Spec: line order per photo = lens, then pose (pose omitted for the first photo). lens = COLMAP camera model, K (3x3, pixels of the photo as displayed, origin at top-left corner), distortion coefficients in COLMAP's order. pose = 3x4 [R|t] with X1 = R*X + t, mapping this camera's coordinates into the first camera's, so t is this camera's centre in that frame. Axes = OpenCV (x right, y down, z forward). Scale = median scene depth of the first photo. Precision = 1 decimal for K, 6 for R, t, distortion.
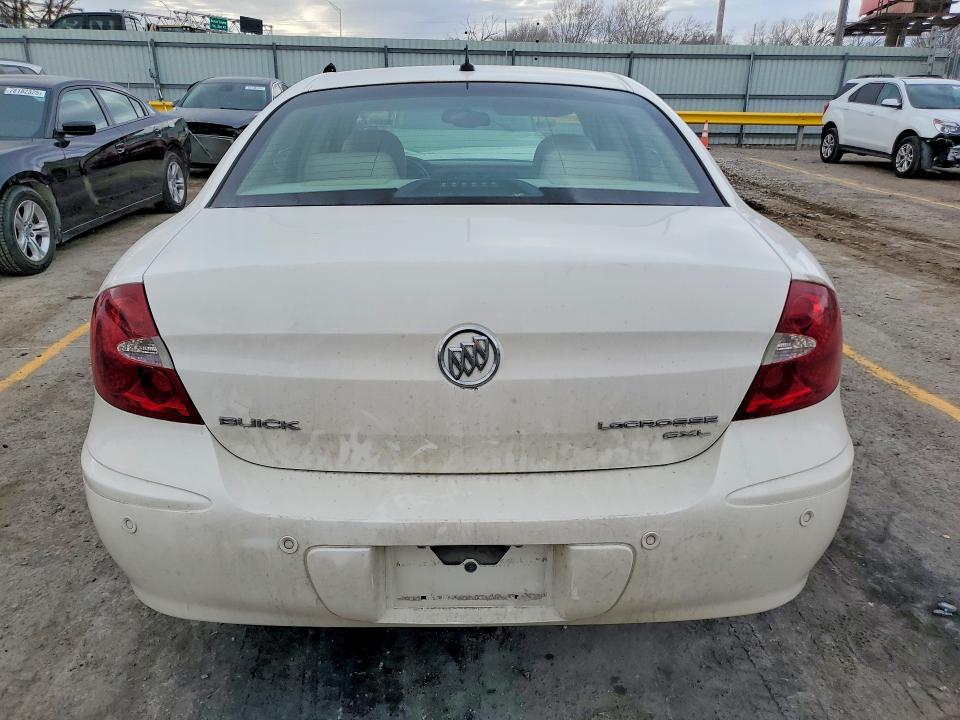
lens RADIAL K [[739.2, 0, 483.5], [0, 739.2, 350.8], [0, 0, 1]] dist [0.025527, 0.002442]
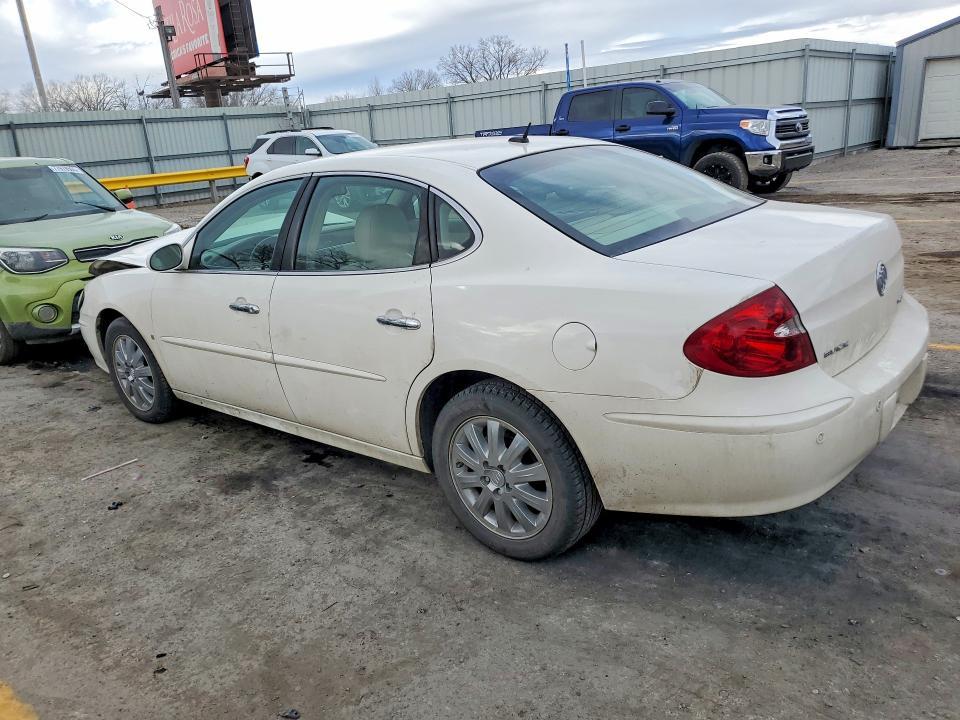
lens RADIAL K [[739.2, 0, 483.5], [0, 739.2, 350.8], [0, 0, 1]] dist [0.025527, 0.002442]
pose [[0.657214, -0.281315, 0.699237, -0.130688], [0.329246, 0.941690, 0.069399, -0.017927], [-0.677987, 0.184611, 0.711514, 0.023615]]
